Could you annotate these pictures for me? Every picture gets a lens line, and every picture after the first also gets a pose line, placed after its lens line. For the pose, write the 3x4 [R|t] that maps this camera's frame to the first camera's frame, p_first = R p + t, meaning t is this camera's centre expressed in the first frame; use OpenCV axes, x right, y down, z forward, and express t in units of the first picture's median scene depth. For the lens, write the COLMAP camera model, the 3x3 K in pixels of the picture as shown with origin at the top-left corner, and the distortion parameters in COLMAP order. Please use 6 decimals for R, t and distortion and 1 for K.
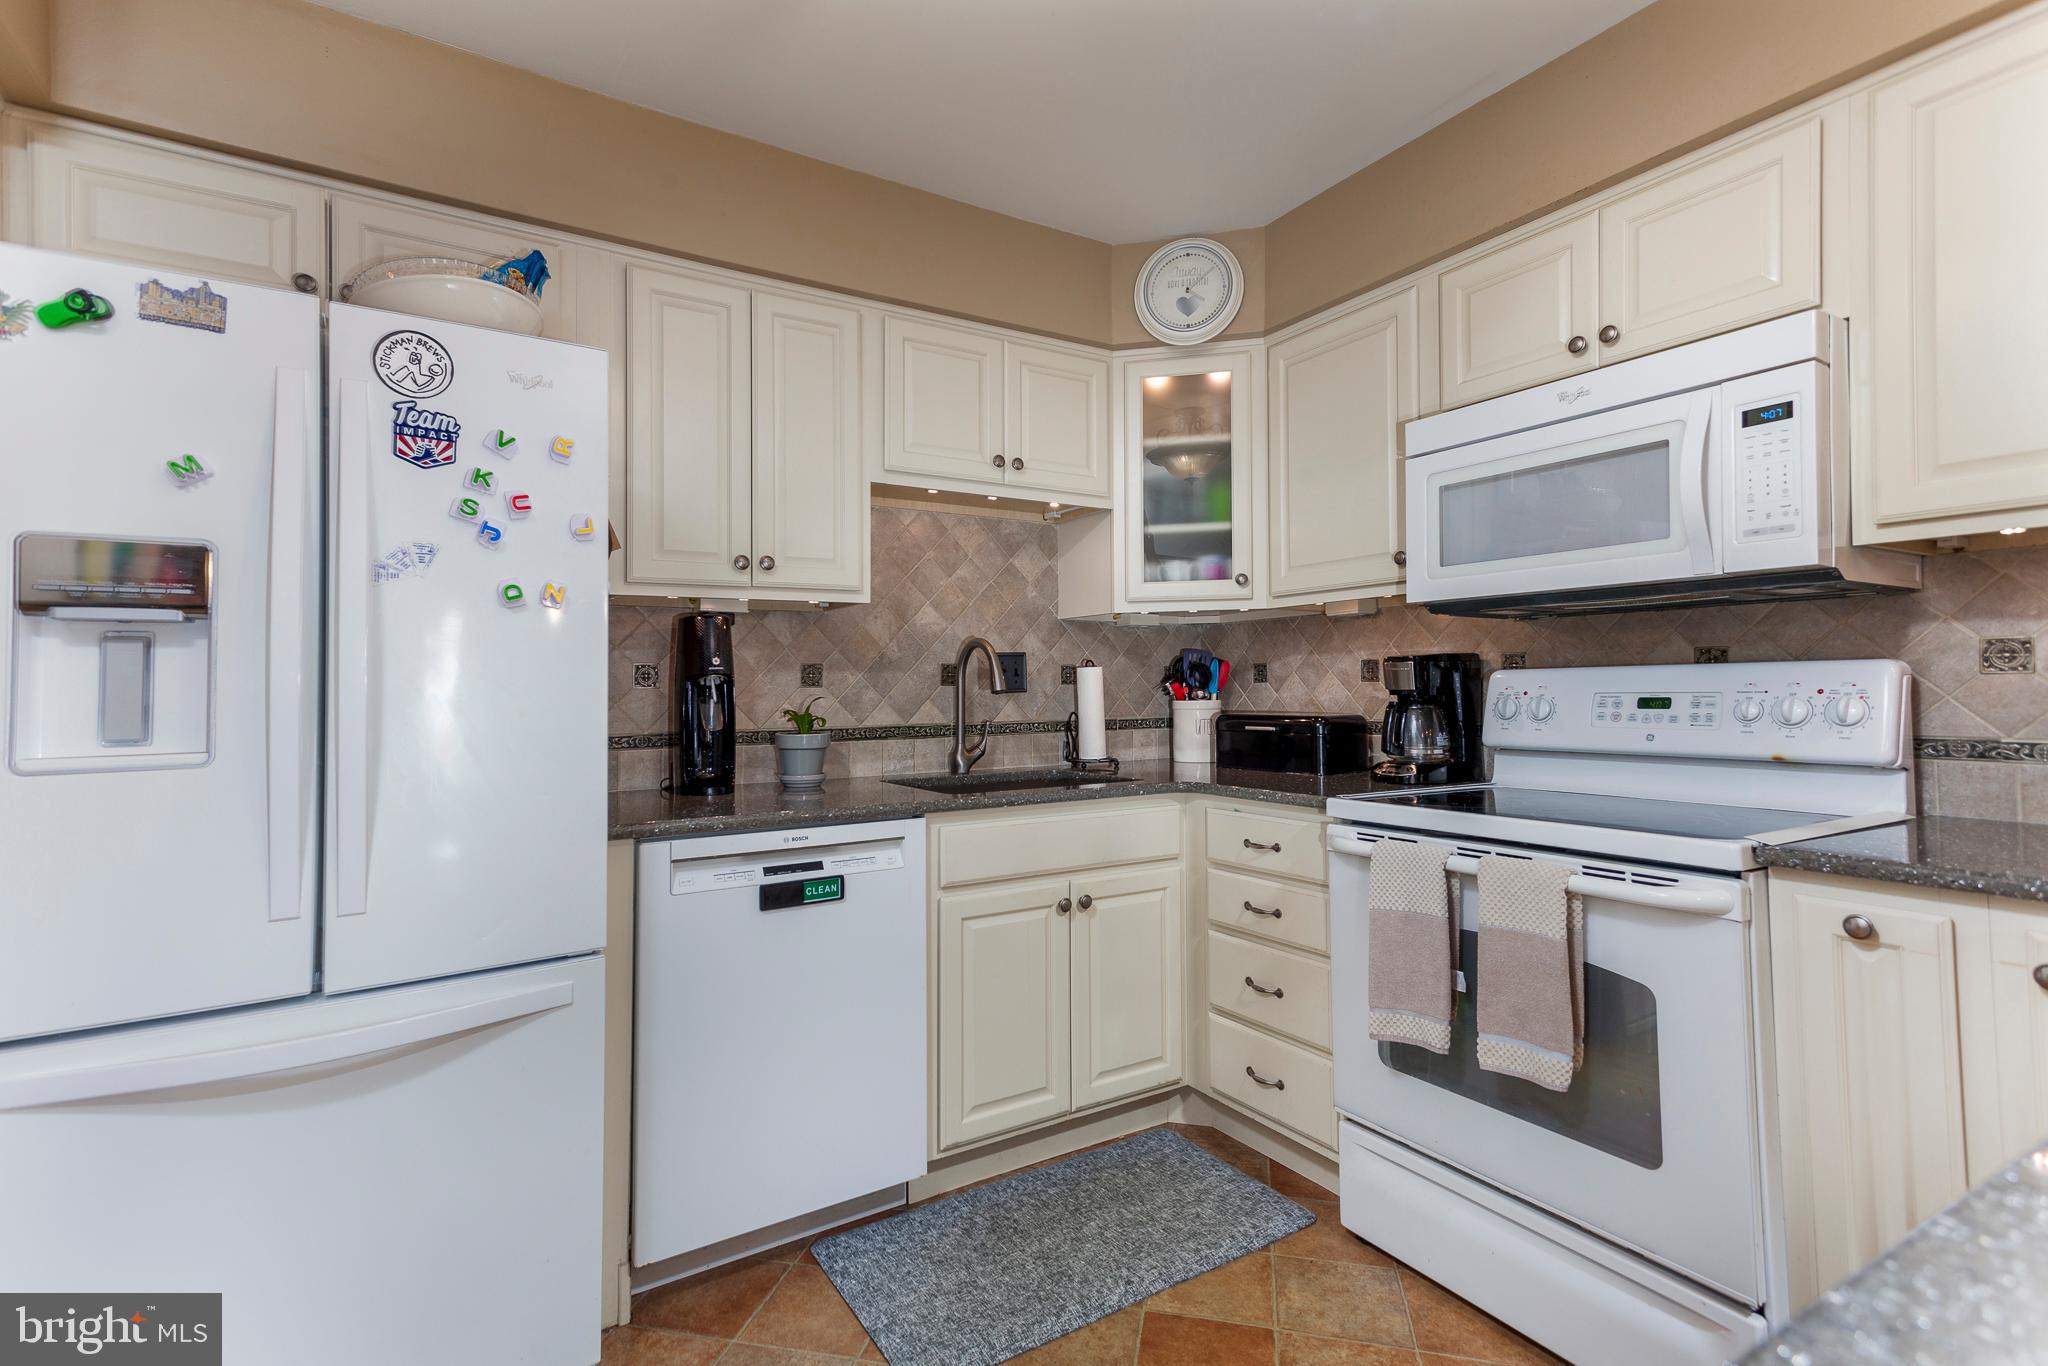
lens RADIAL K [[966.2, 0, 1027.1], [0, 966.2, 663.3], [0, 0, 1]] dist [0.030105, 0.000502]
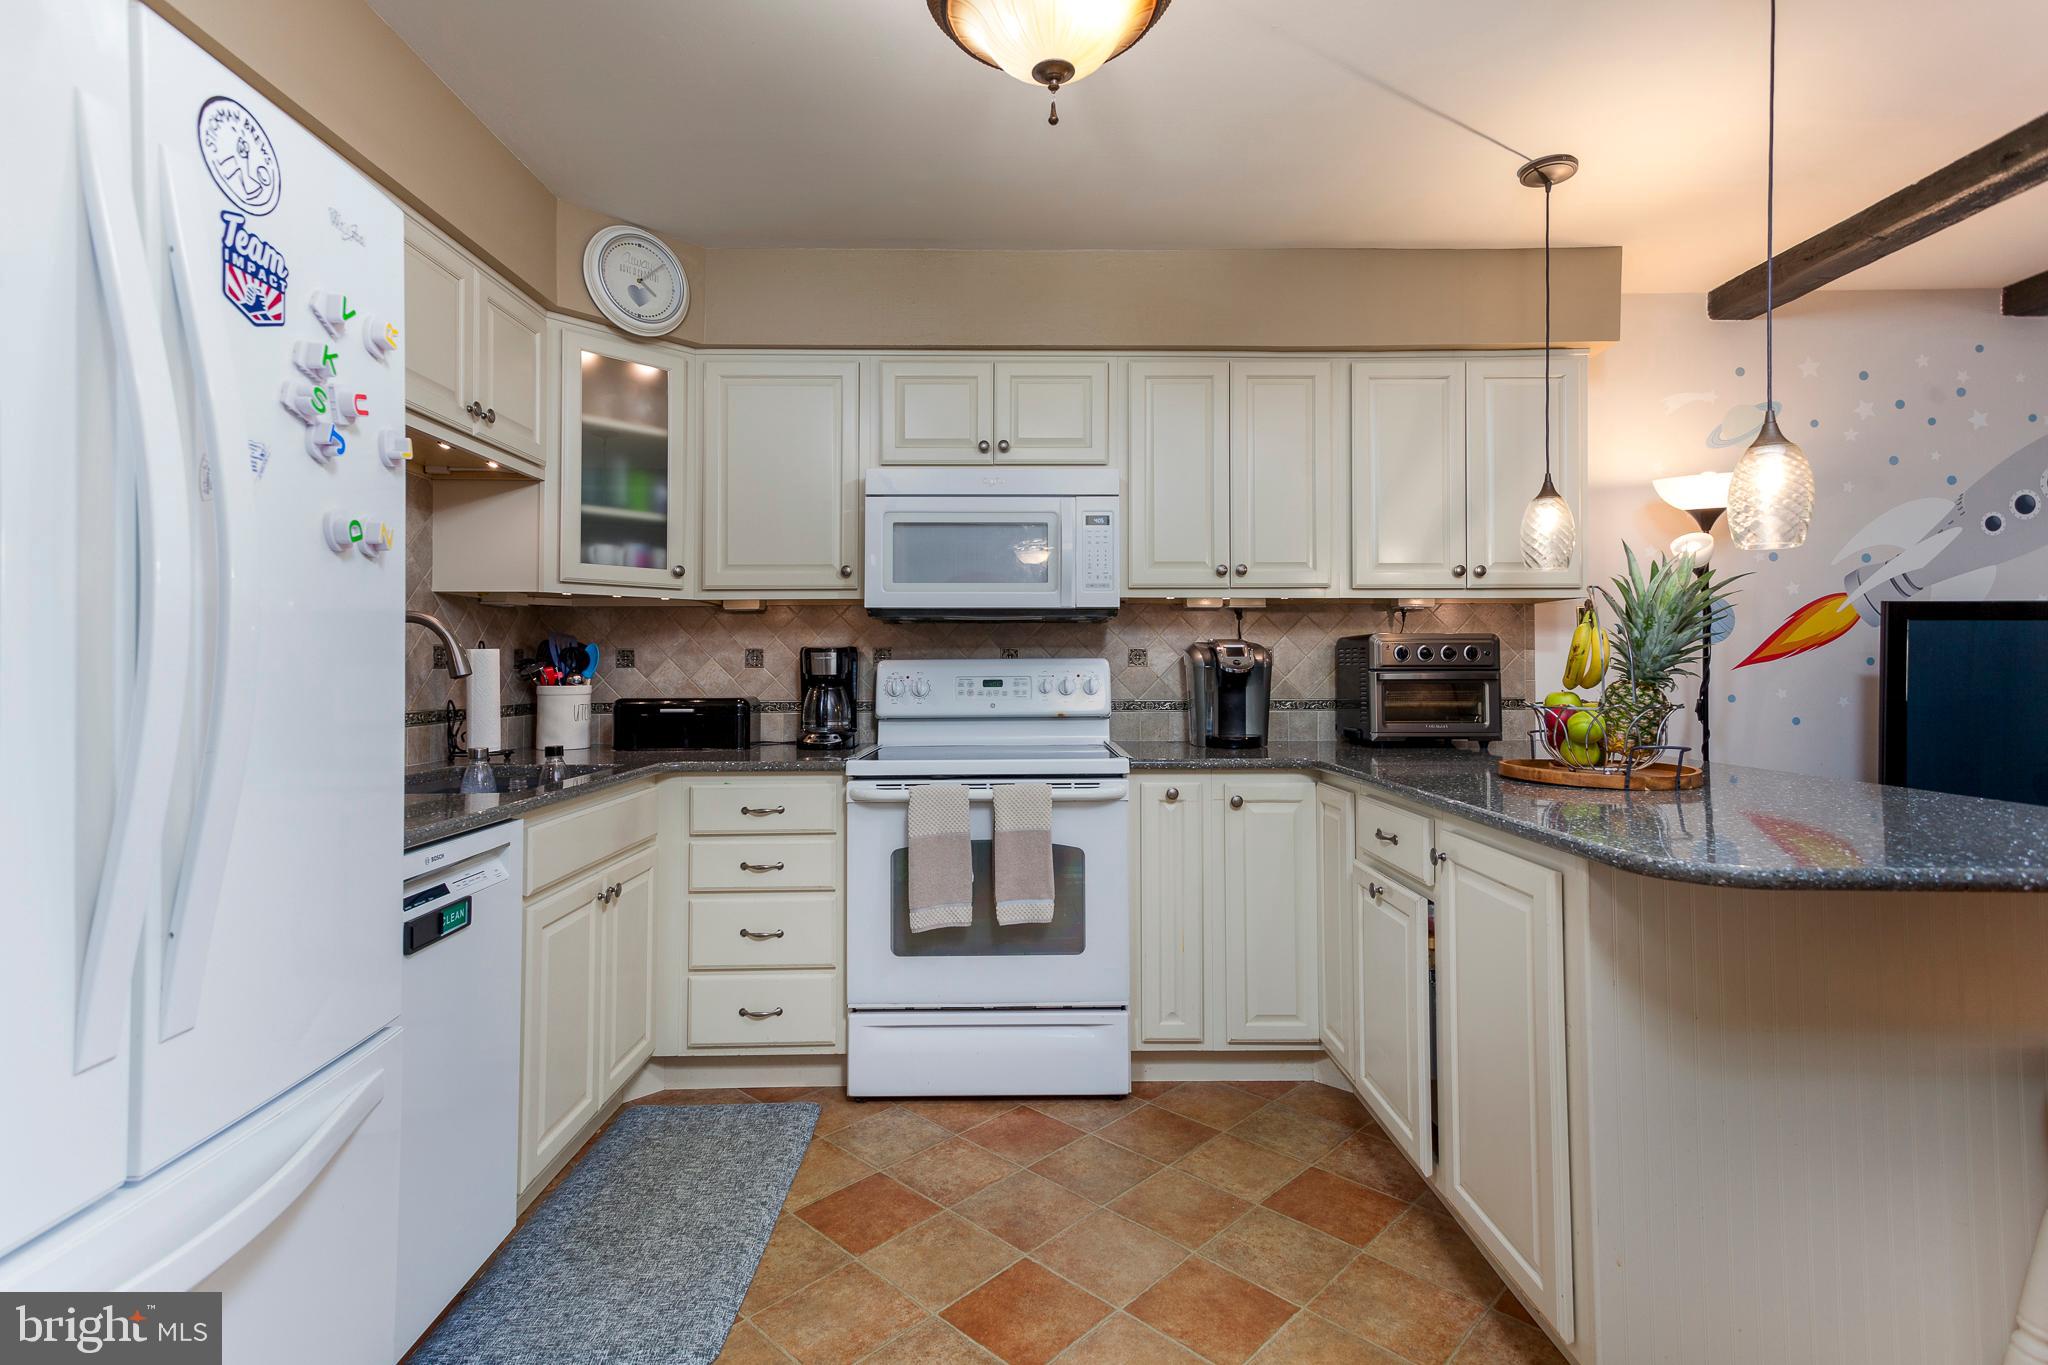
lens RADIAL K [[977.2, 0, 1013.2], [0, 977.2, 654.9], [0, 0, 1]] dist [0.029575, 0.000963]
pose [[0.517950, 0.020491, 0.855165, -0.601195], [-0.024780, 0.999653, -0.008944, 0.007689], [-0.855052, -0.016559, 0.518278, 0.150018]]
